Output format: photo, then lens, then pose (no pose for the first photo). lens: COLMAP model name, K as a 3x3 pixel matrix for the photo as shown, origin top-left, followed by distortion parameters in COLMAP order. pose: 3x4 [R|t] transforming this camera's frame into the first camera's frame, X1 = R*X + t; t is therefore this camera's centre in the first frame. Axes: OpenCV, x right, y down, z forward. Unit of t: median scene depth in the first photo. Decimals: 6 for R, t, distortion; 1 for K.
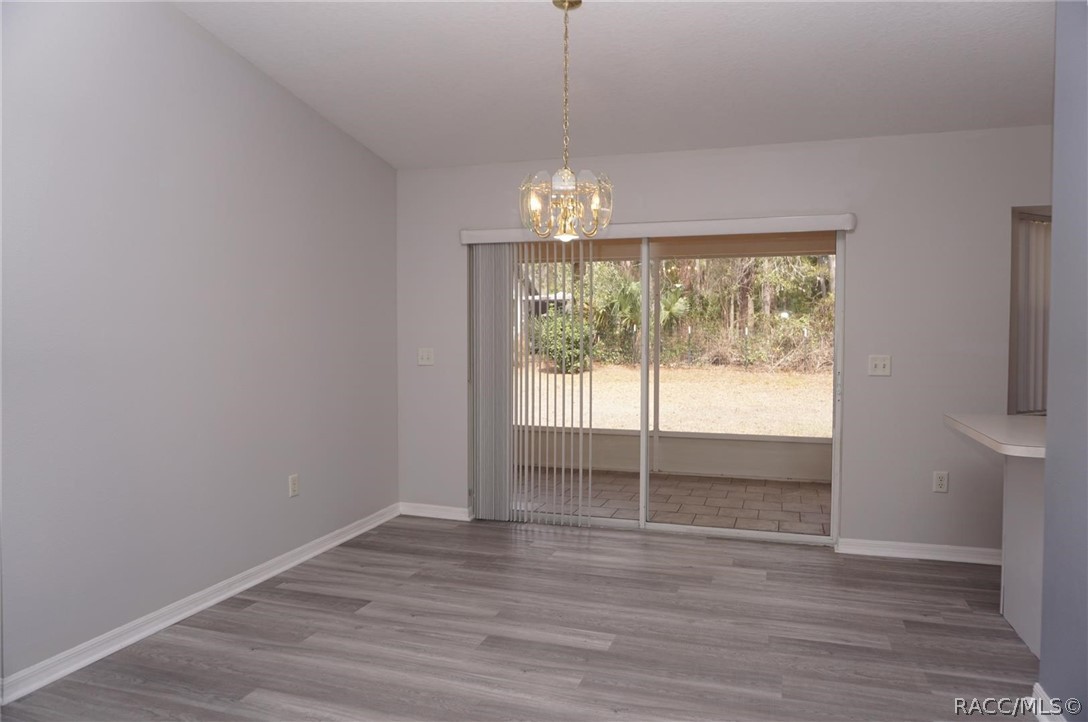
lens RADIAL K [[732.4, 0, 545.2], [0, 732.4, 358.9], [0, 0, 1]] dist [-0.053347, 0.035578]
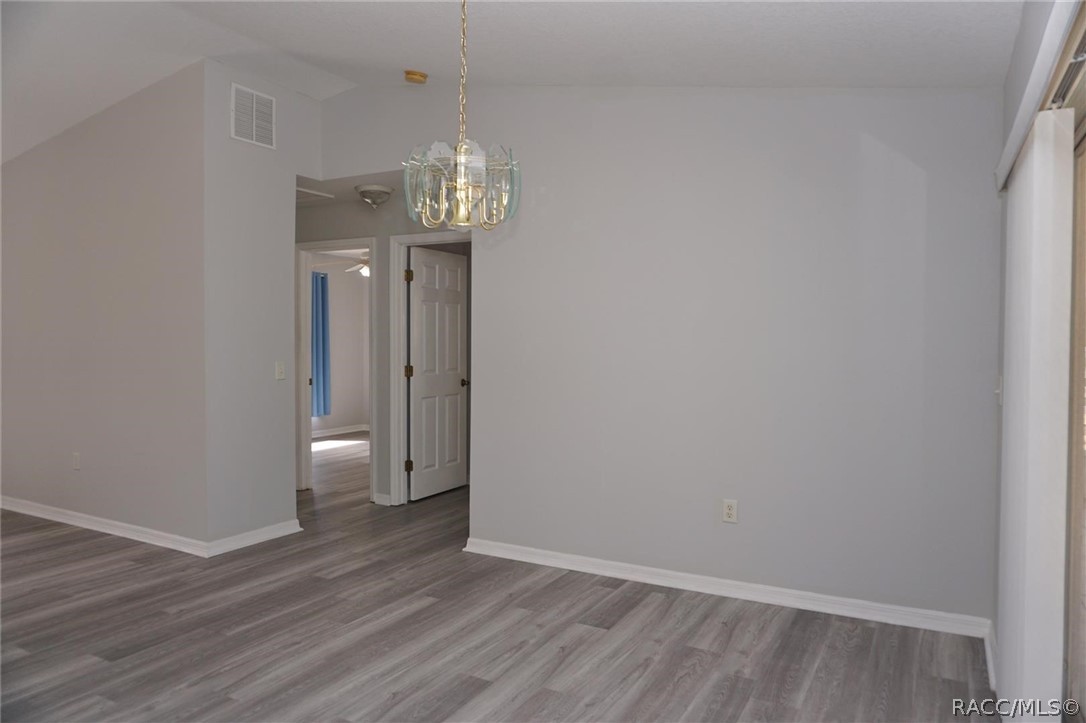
lens RADIAL K [[731.0, 0, 543.6], [0, 731.0, 350.3], [0, 0, 1]] dist [-0.053347, 0.035578]
pose [[-0.186458, 0.014282, -0.982359, 0.652661], [-0.044527, 0.998744, 0.022972, -0.042954], [0.981453, 0.048025, -0.185588, 1.009033]]
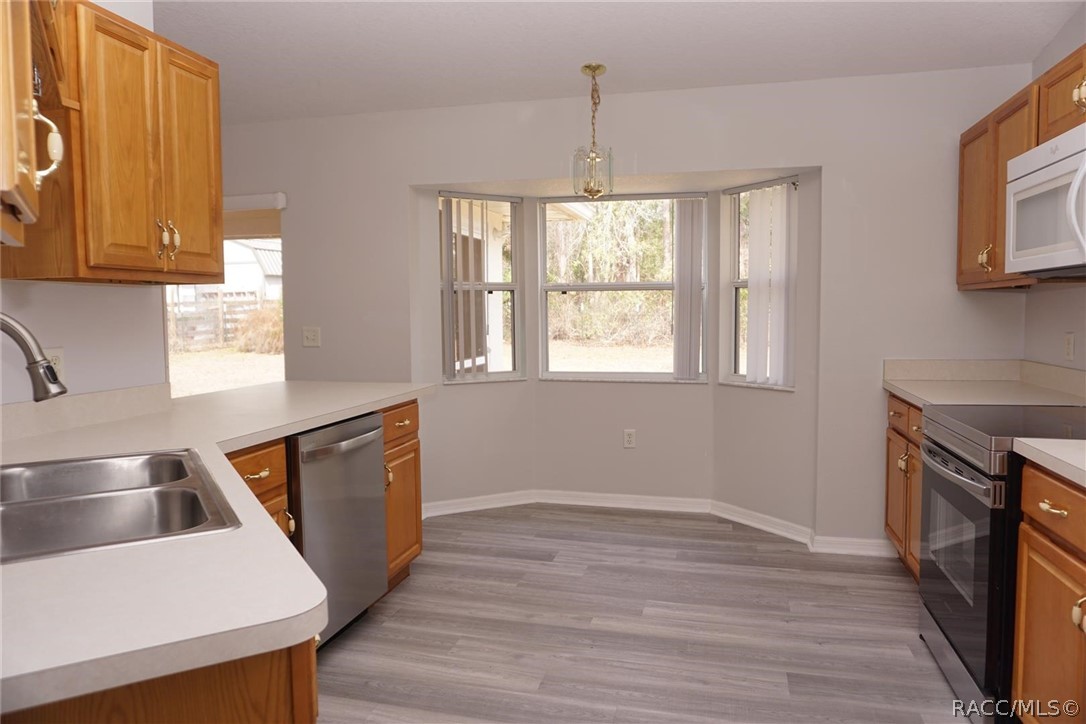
lens RADIAL K [[731.0, 0, 539.2], [0, 731.0, 360.7], [0, 0, 1]] dist [-0.053347, 0.035578]
pose [[0.998113, -0.011983, 0.060219, 0.814469], [0.009959, 0.999379, 0.033793, 0.013699], [-0.060587, -0.033130, 0.997613, -0.087755]]
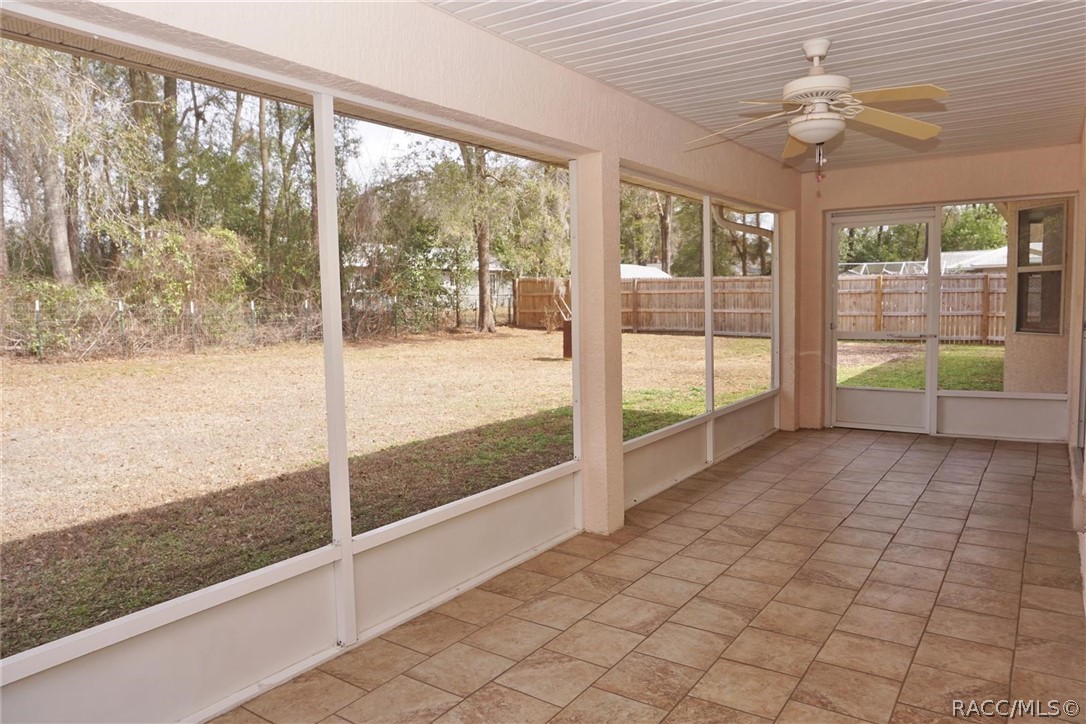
lens RADIAL K [[731.0, 0, 539.5], [0, 731.0, 359.6], [0, 0, 1]] dist [-0.053347, 0.035578]
pose [[0.297727, -0.088858, 0.950507, -1.114813], [0.055066, 0.995599, 0.075825, -0.063673], [-0.953062, 0.029766, 0.301310, 1.749480]]
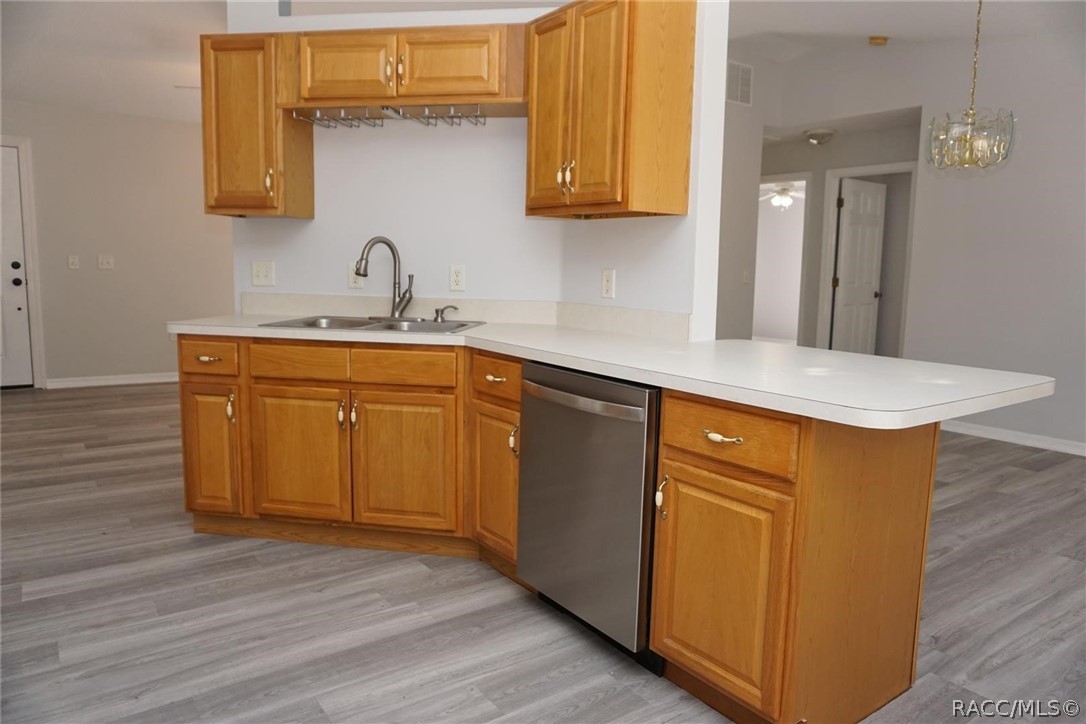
lens RADIAL K [[731.0, 0, 544.4], [0, 731.0, 355.4], [0, 0, 1]] dist [-0.053347, 0.035578]
pose [[-0.590244, 0.088748, -0.802332, 1.145261], [-0.049004, 0.988165, 0.145353, 0.000237], [0.805736, 0.125111, -0.578909, 0.945657]]
